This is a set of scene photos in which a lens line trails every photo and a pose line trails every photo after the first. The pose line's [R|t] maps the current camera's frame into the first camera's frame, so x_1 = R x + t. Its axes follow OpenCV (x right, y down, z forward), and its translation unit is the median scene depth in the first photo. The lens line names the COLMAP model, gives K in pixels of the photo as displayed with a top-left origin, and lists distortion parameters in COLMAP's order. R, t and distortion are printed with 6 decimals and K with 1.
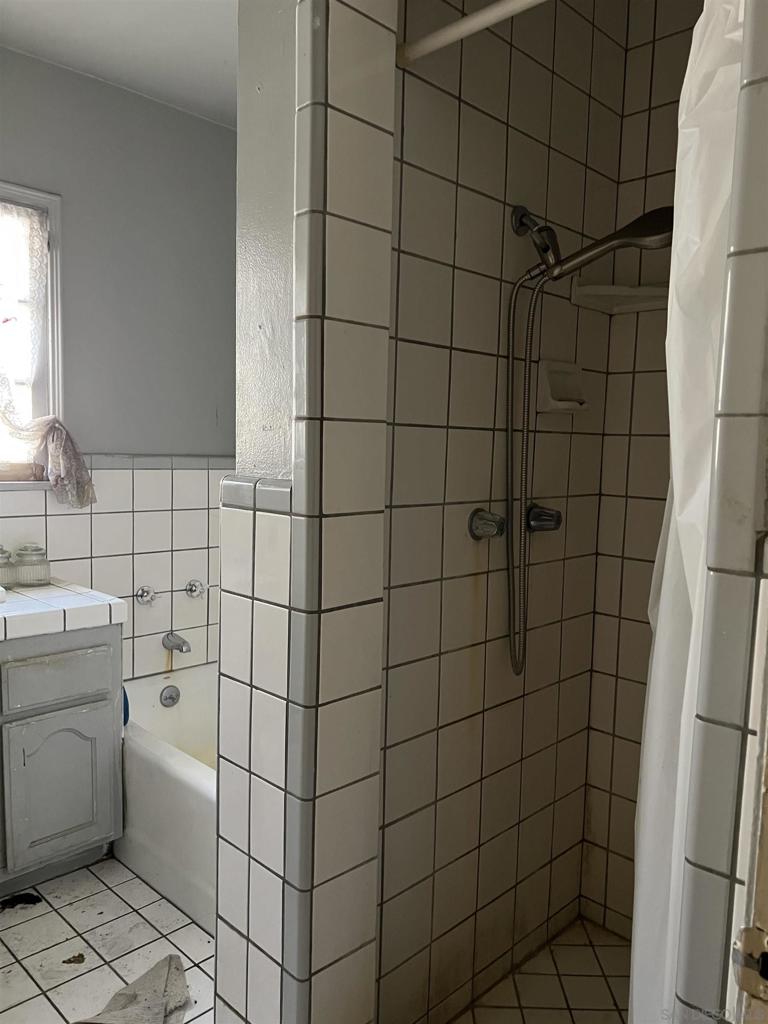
lens RADIAL K [[778.2, 0, 387.0], [0, 778.2, 518.5], [0, 0, 1]] dist [0.049279, -0.052671]
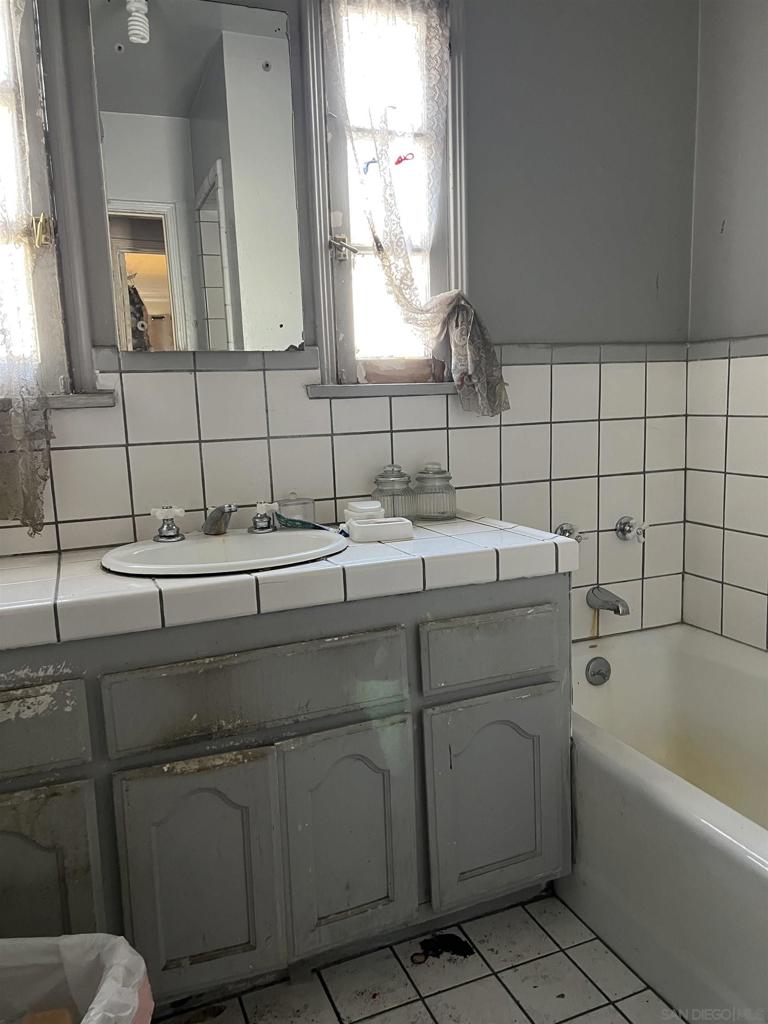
lens RADIAL K [[778.2, 0, 388.0], [0, 778.2, 512.2], [0, 0, 1]] dist [0.049279, -0.052671]
pose [[0.918173, -0.003410, -0.396164, -0.196256], [0.024111, 0.998590, 0.047286, 0.041904], [0.395445, -0.052969, 0.916961, 0.289887]]
